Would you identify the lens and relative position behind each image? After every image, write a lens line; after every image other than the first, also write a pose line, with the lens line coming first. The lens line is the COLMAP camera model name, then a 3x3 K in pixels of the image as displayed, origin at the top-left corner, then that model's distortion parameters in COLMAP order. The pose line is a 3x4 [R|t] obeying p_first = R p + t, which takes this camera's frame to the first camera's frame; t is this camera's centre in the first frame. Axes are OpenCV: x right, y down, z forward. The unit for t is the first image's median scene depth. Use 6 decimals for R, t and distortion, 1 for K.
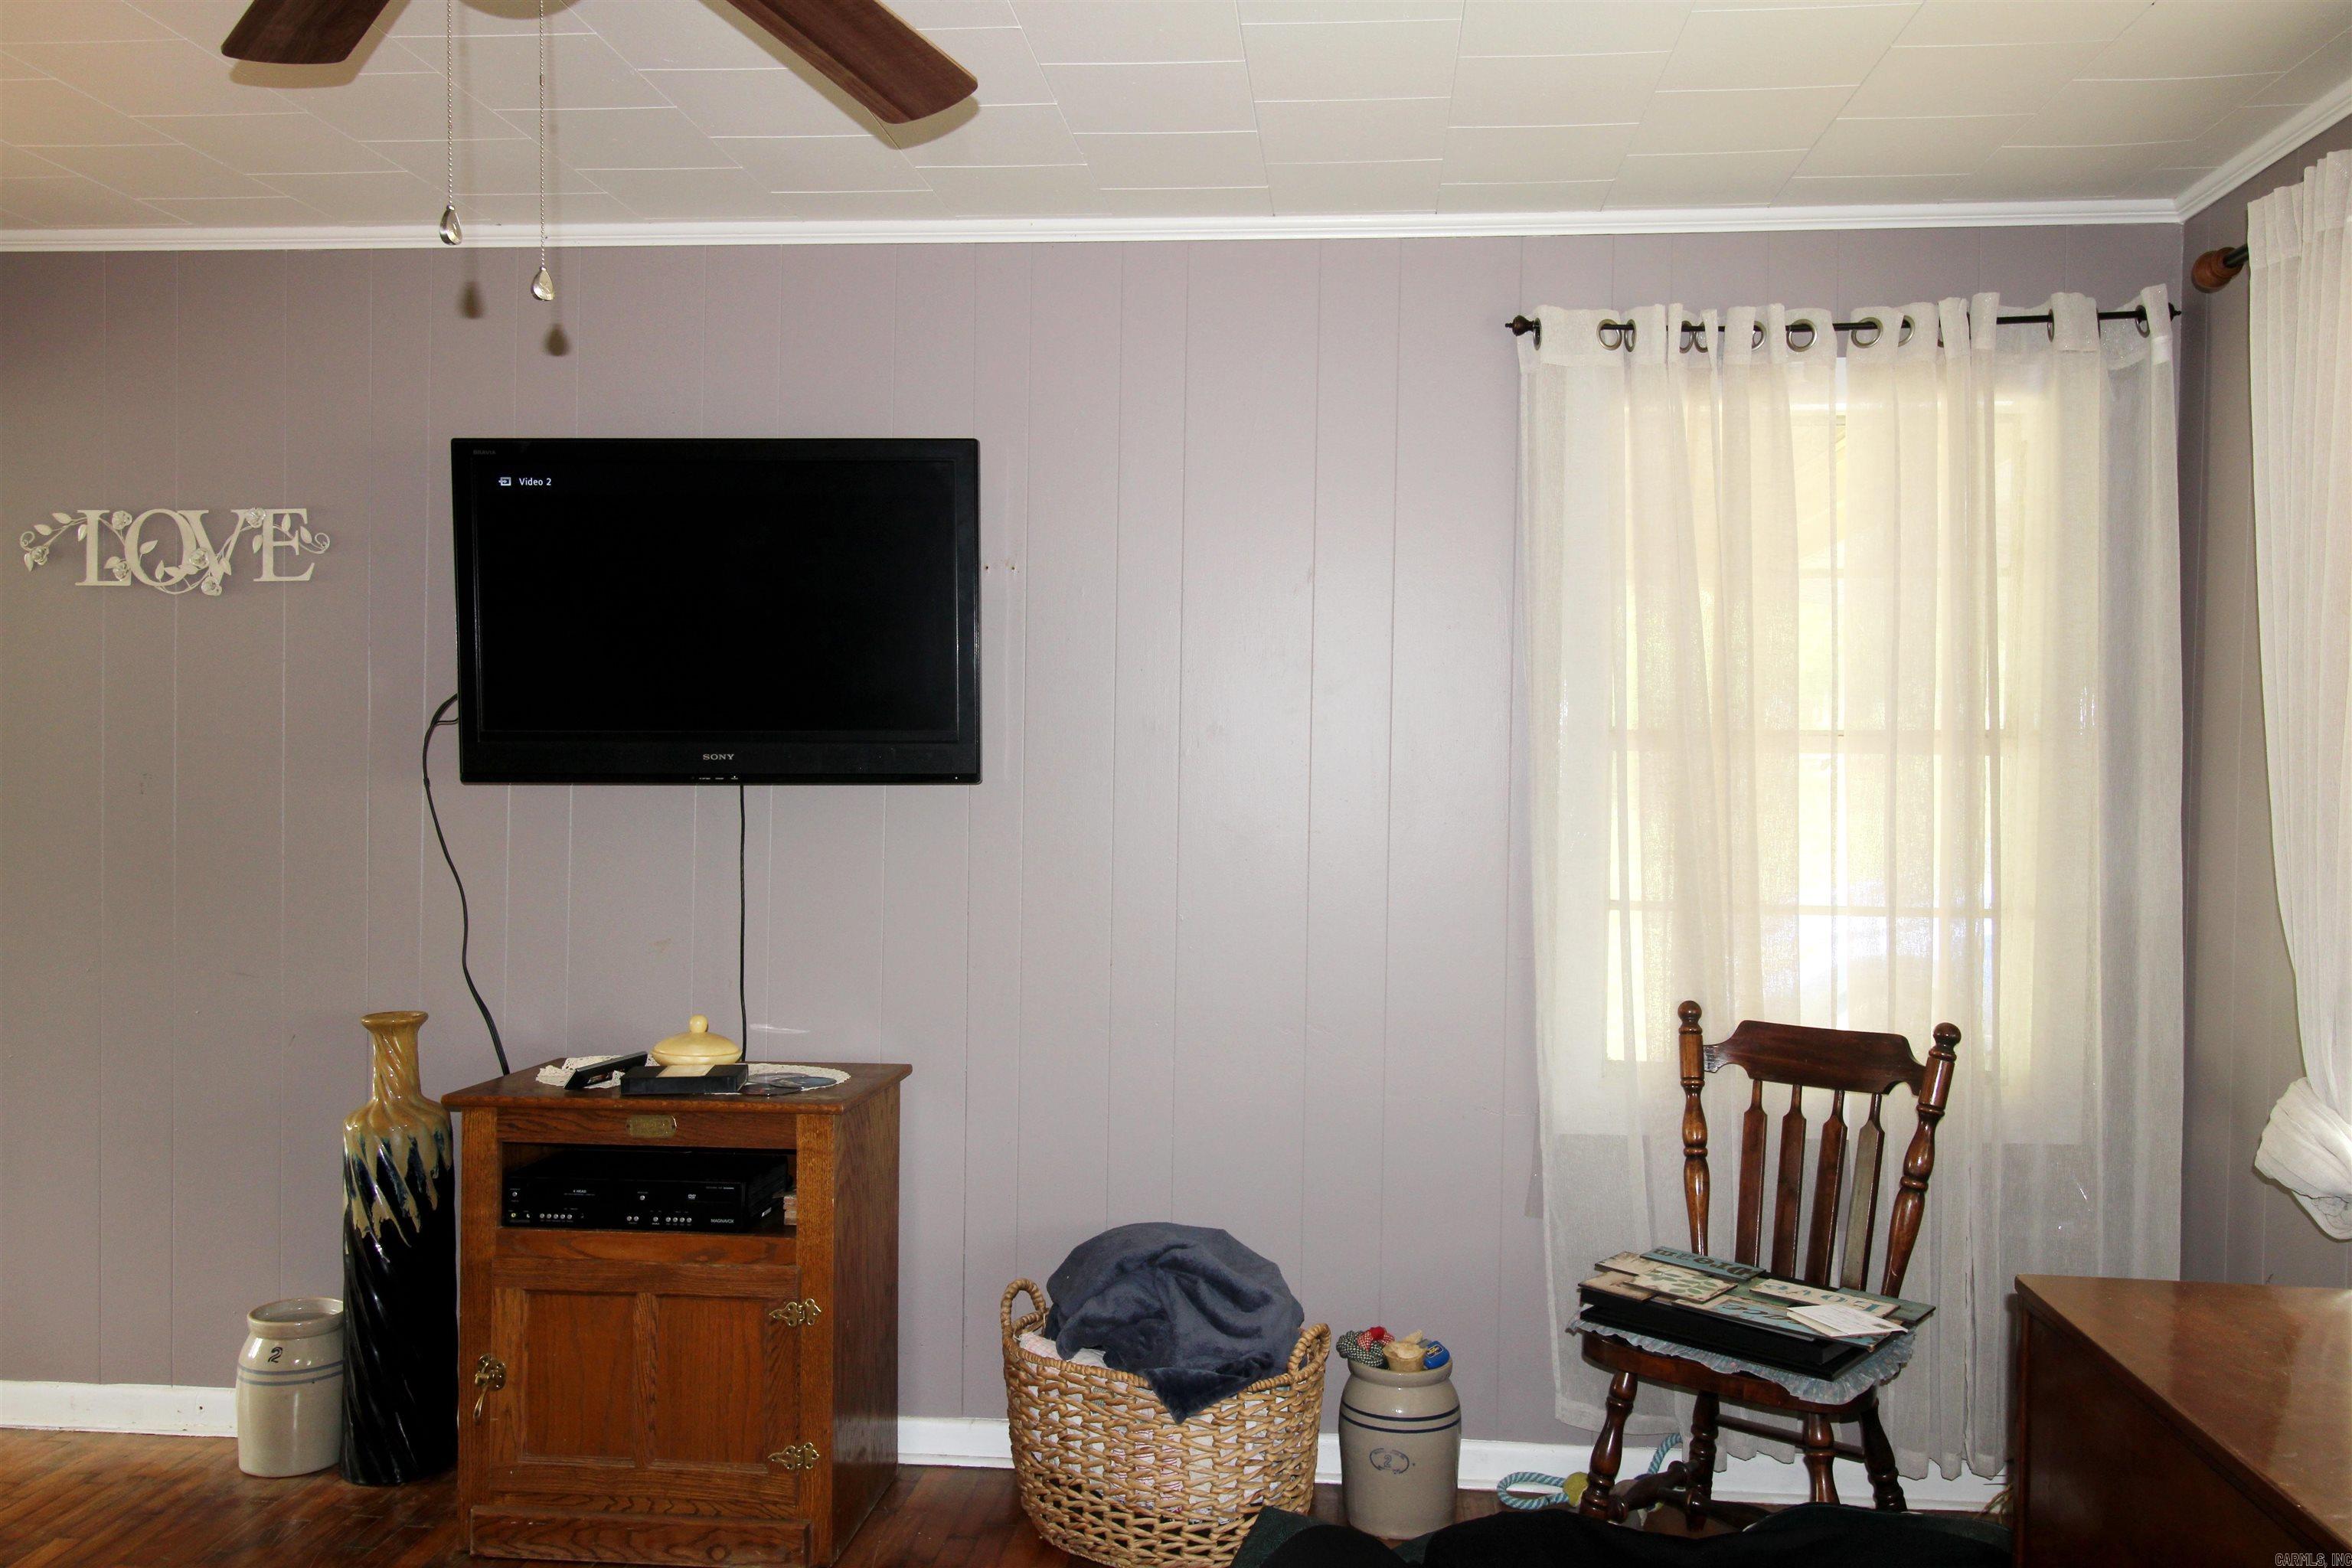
lens RADIAL K [[1802.7, 0, 1176.3], [0, 1802.7, 776.2], [0, 0, 1]] dist [0.015456, -0.012273]
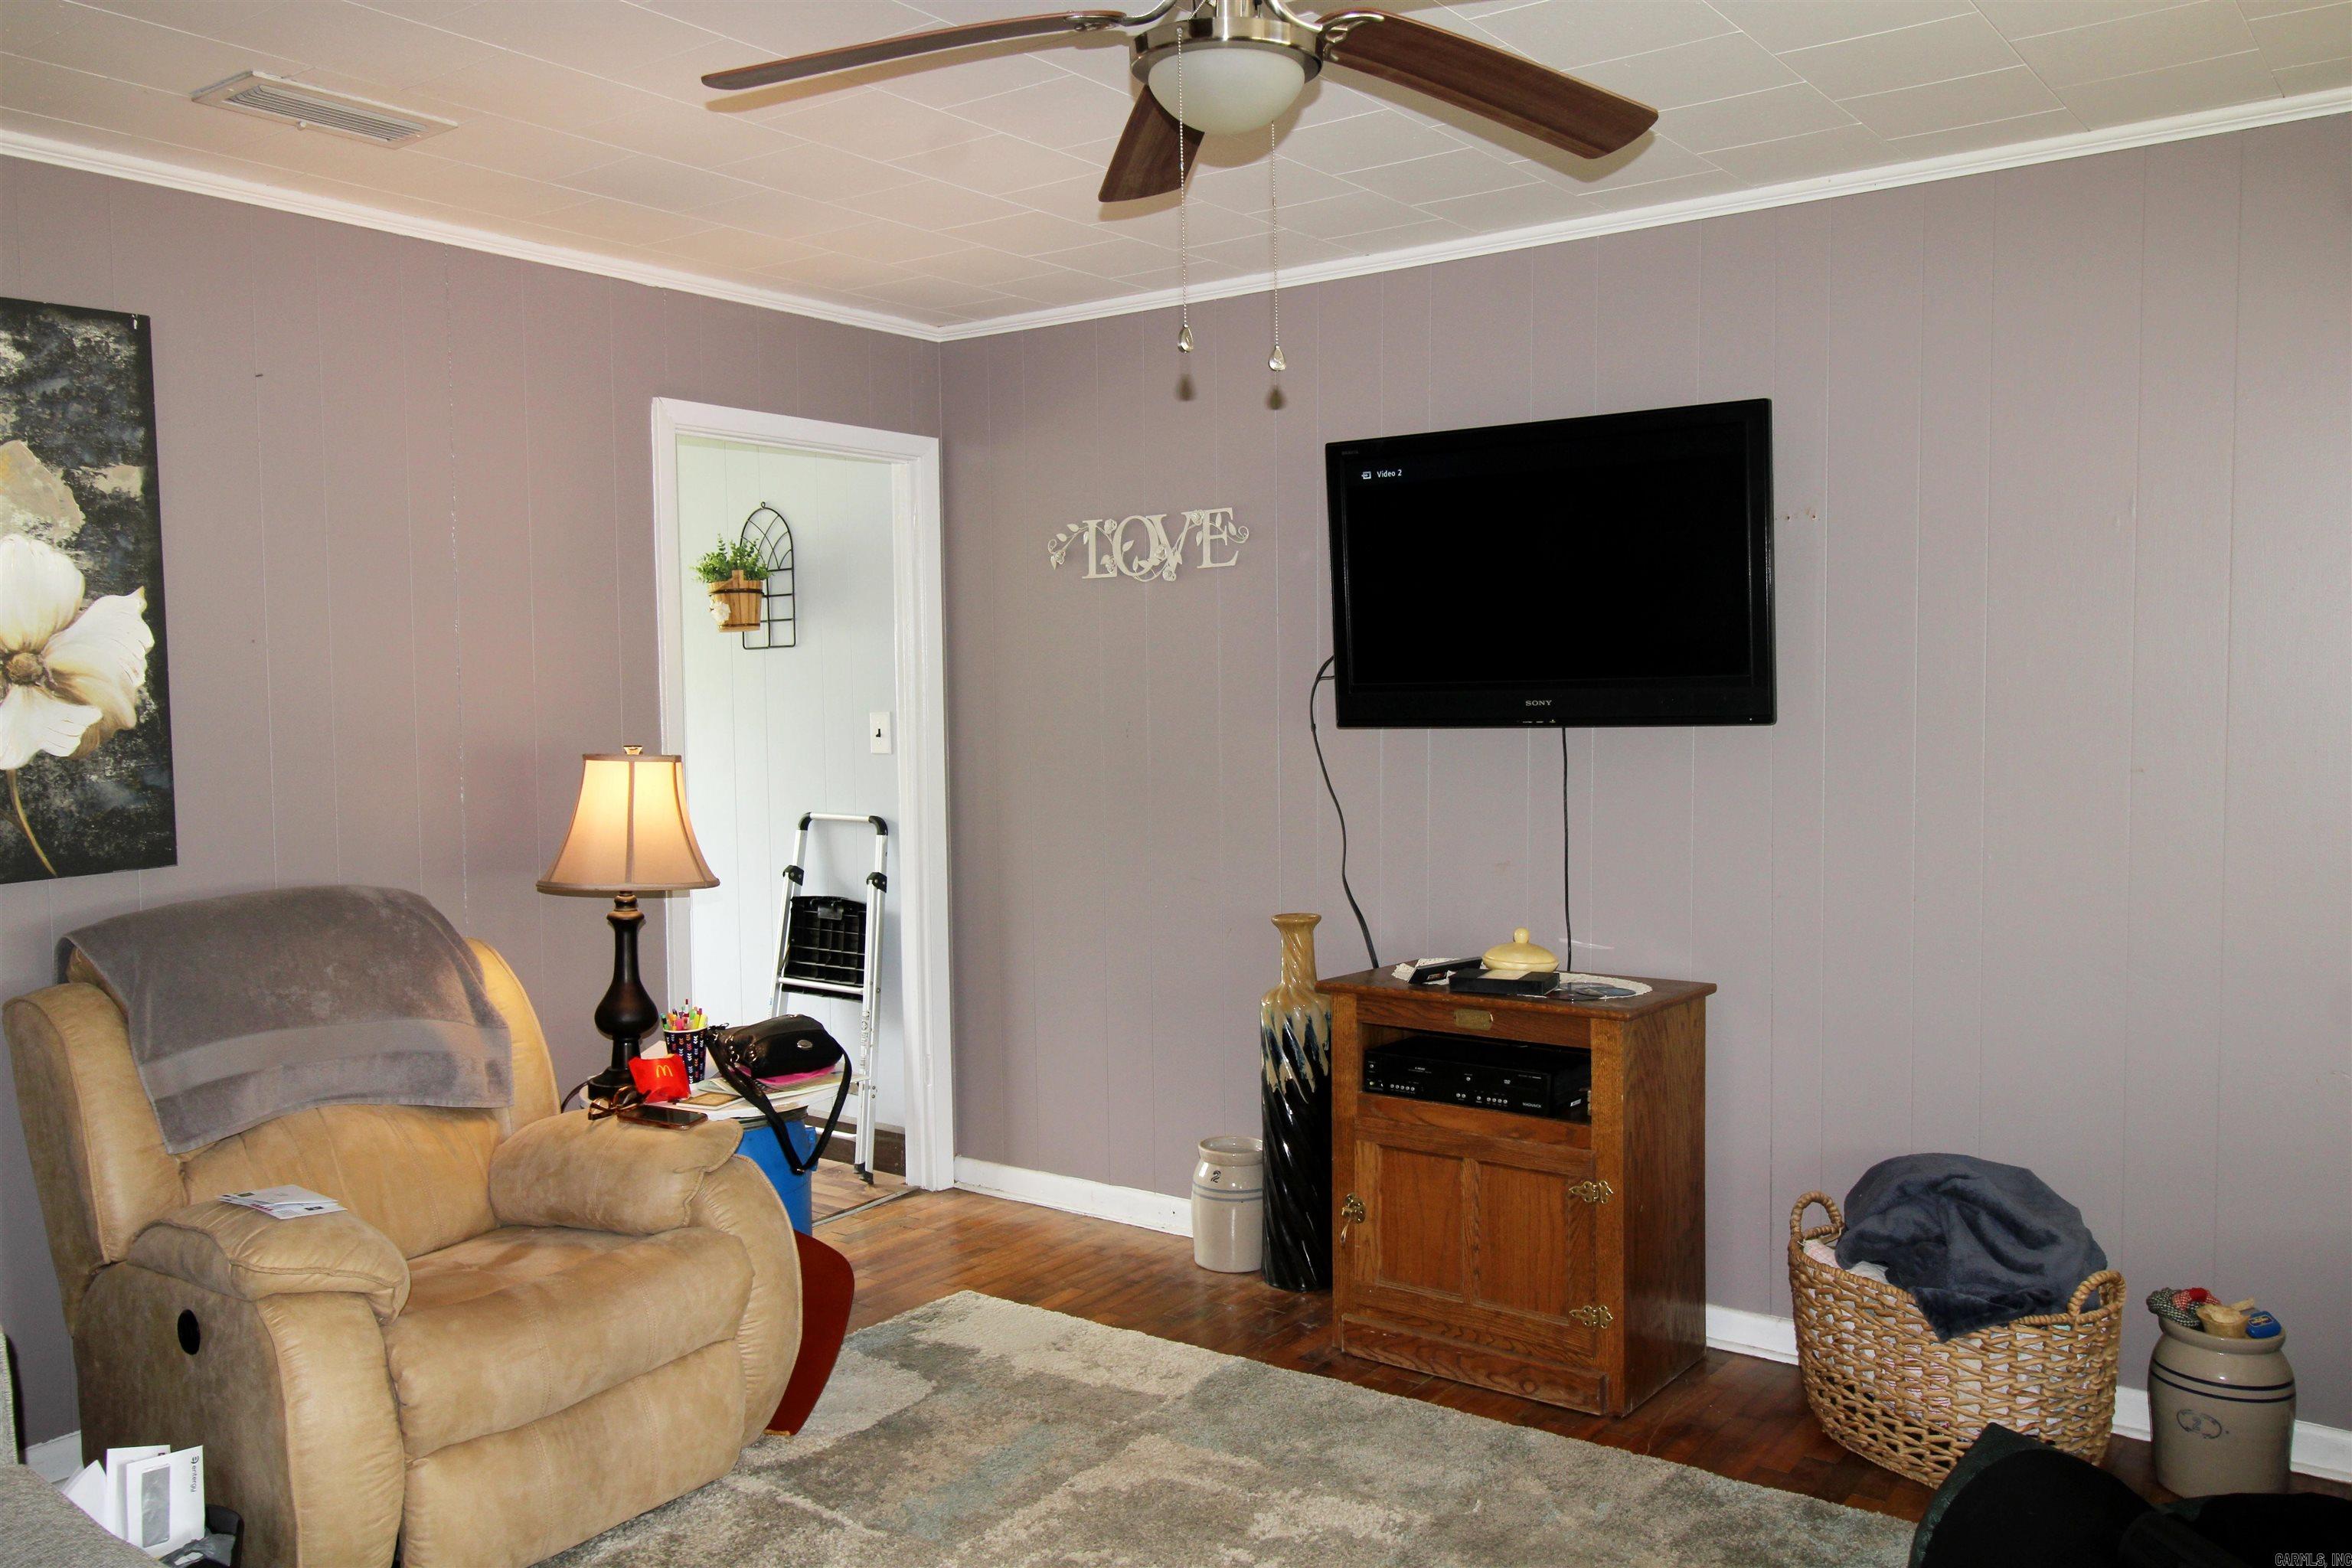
lens RADIAL K [[1802.7, 0, 1176.3], [0, 1802.7, 776.2], [0, 0, 1]] dist [0.015456, -0.012273]
pose [[0.851457, 0.005898, -0.524392, 0.157375], [0.015317, 0.999230, 0.036109, -0.009748], [0.524201, -0.038778, 0.850711, -0.094624]]
